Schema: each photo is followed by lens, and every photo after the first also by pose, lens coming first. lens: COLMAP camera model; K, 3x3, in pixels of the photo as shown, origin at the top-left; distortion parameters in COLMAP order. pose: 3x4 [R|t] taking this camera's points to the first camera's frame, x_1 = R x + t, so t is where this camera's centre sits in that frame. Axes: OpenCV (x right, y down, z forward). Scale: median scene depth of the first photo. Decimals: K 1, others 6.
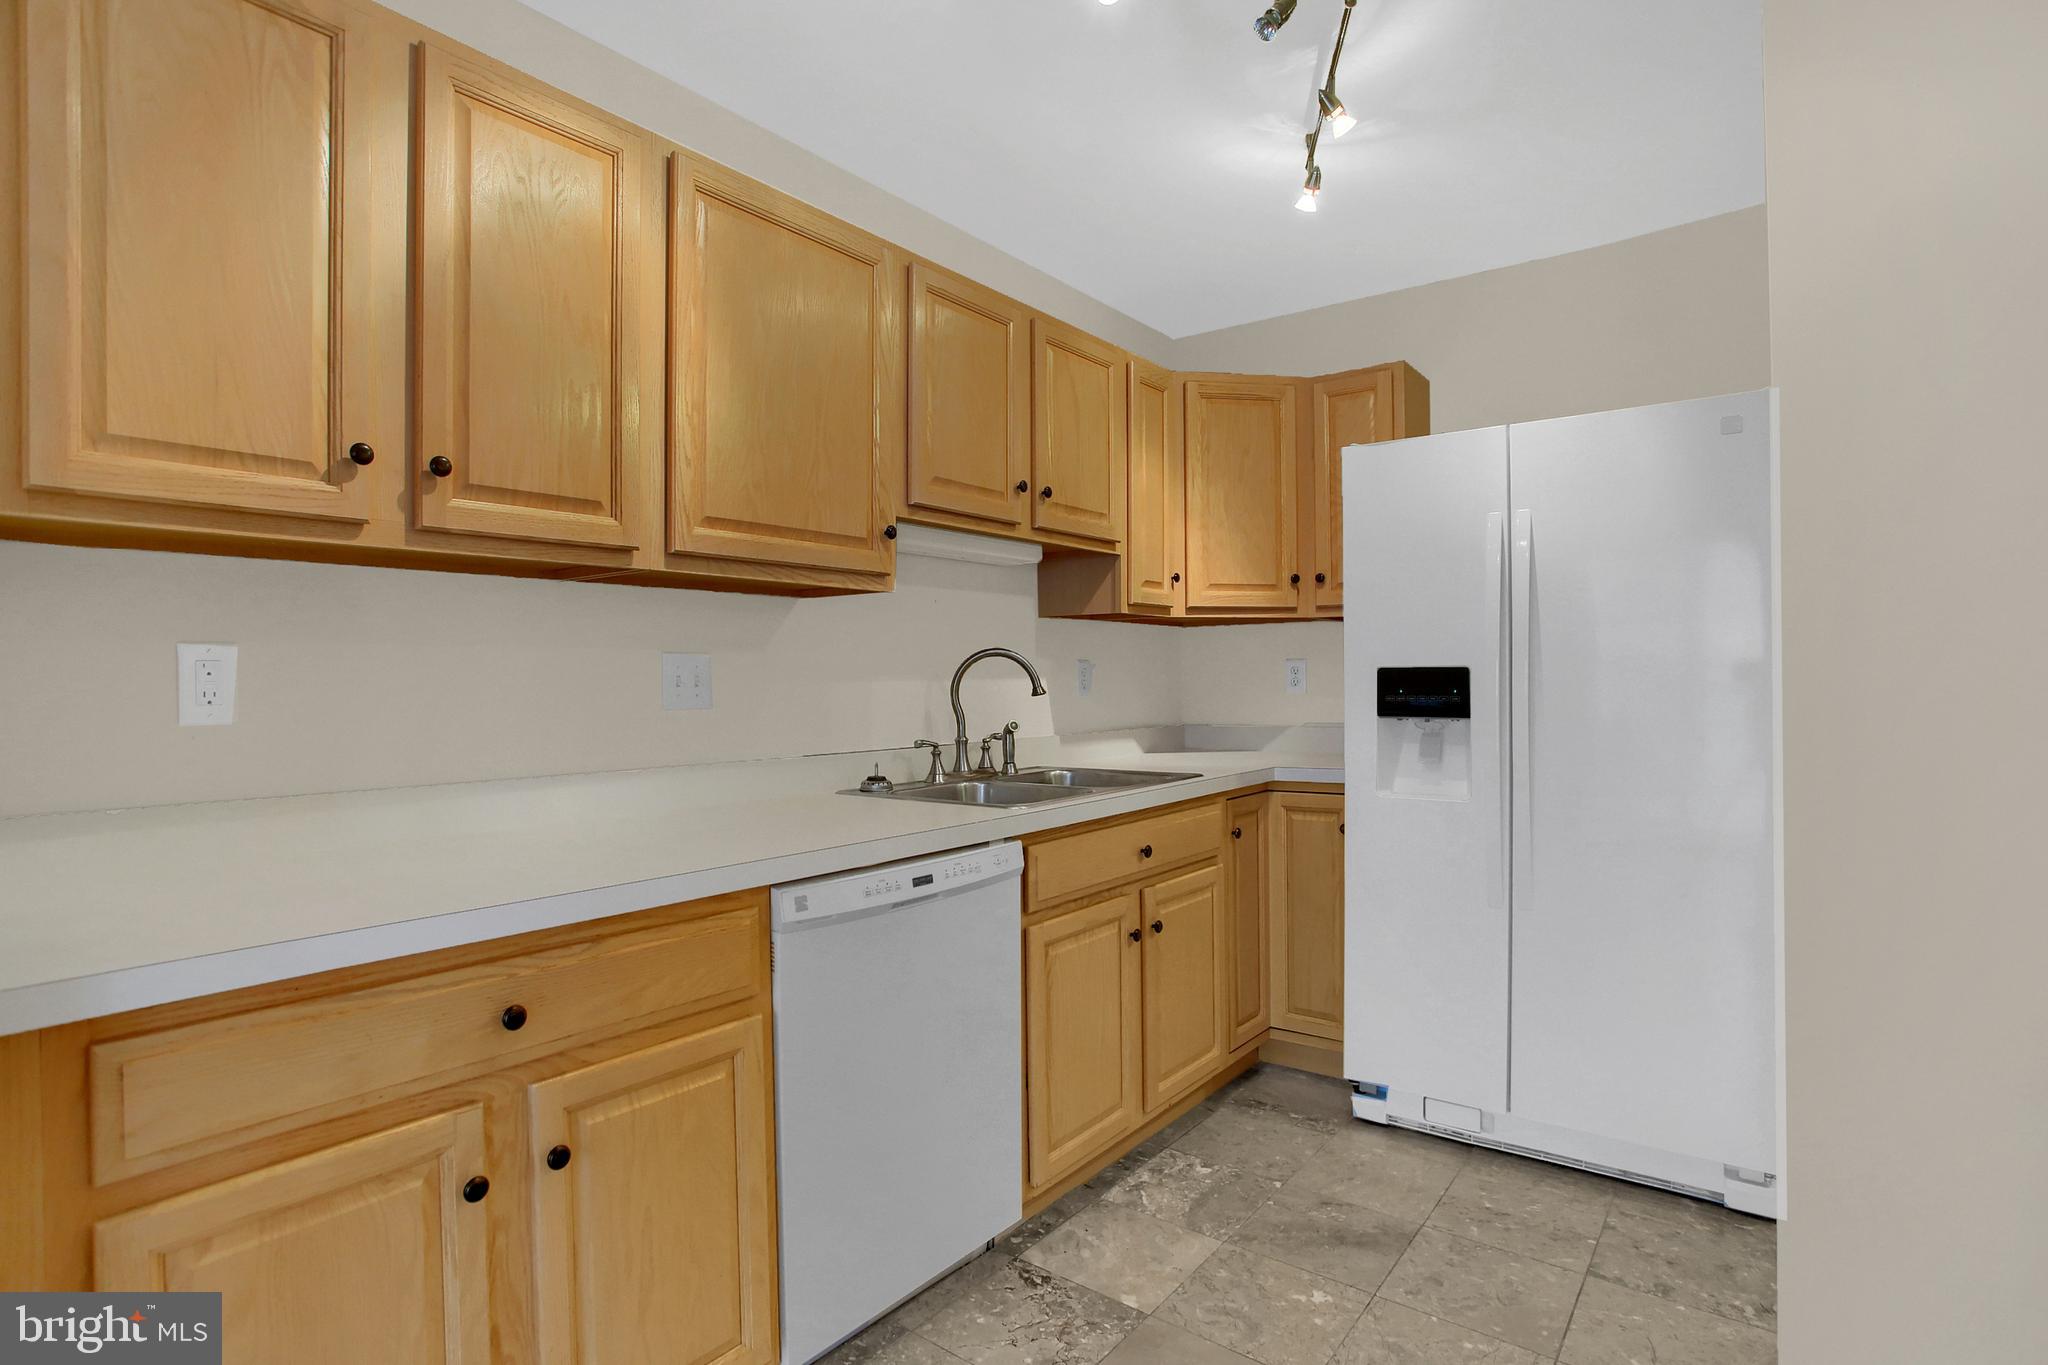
lens RADIAL K [[1040.7, 0, 1024.0], [0, 1040.7, 682.5], [0, 0, 1]] dist [-0.072015, 0.041691]
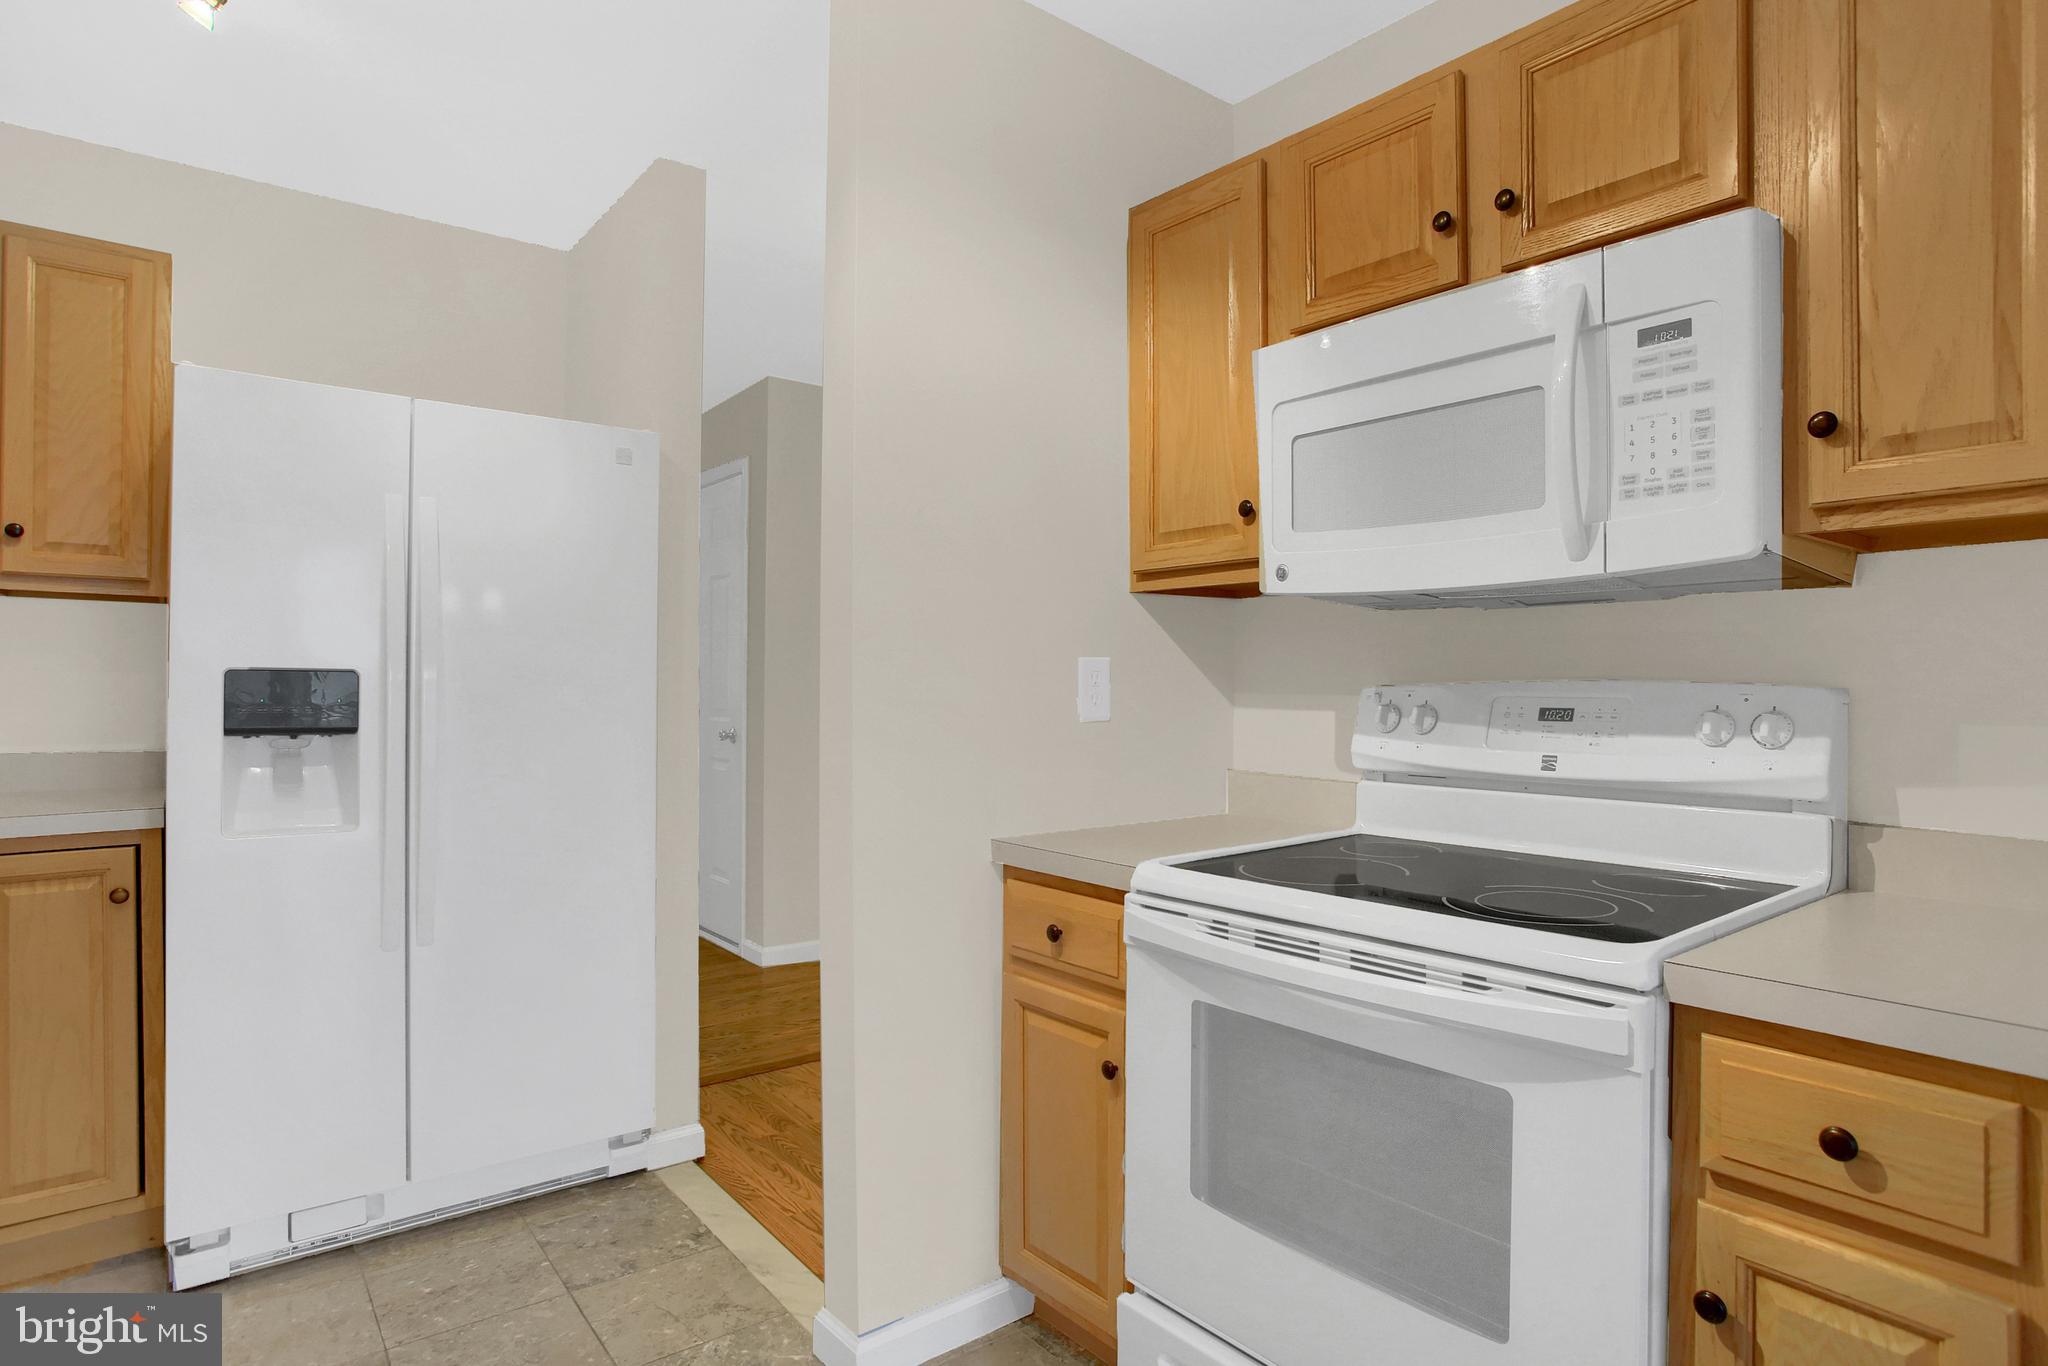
lens RADIAL K [[1091.9, 0, 1059.0], [0, 1091.9, 681.6], [0, 0, 1]] dist [-0.066745, 0.035646]
pose [[0.231657, 0.014897, 0.972684, -0.297514], [-0.006566, 0.999884, -0.013750, 0.001460], [-0.972775, -0.003202, 0.231728, 0.252076]]
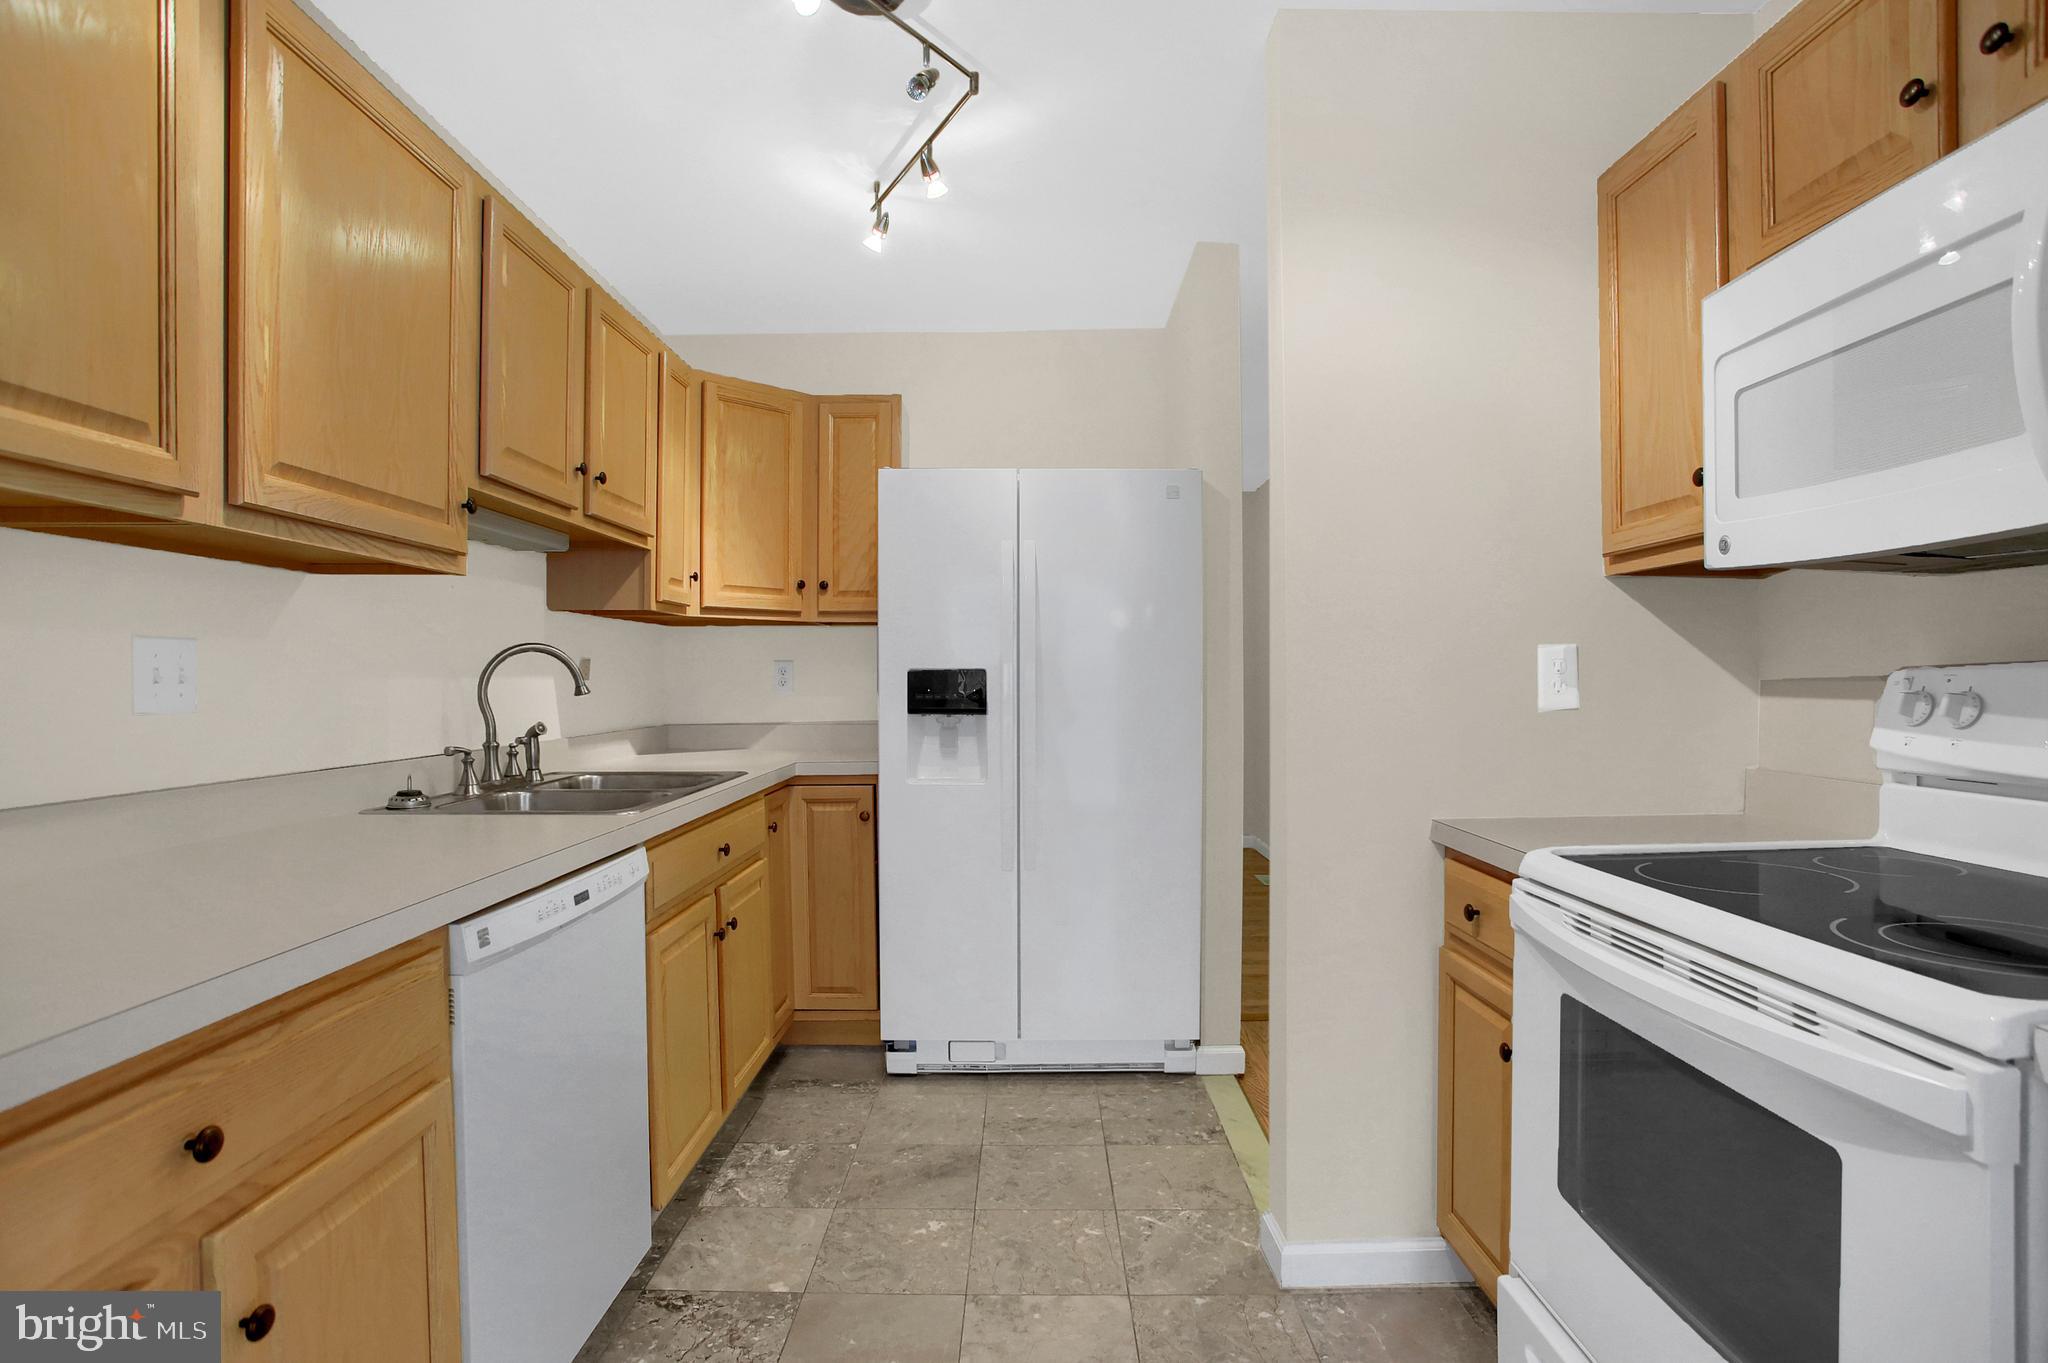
lens RADIAL K [[1001.4, 0, 1060.6], [0, 1001.4, 688.3], [0, 0, 1]] dist [-0.071133, 0.035215]
pose [[0.780374, 0.000685, 0.625313, -0.229812], [-0.002775, 0.999993, 0.002368, 0.003775], [-0.625307, -0.003583, 0.780371, 0.051591]]
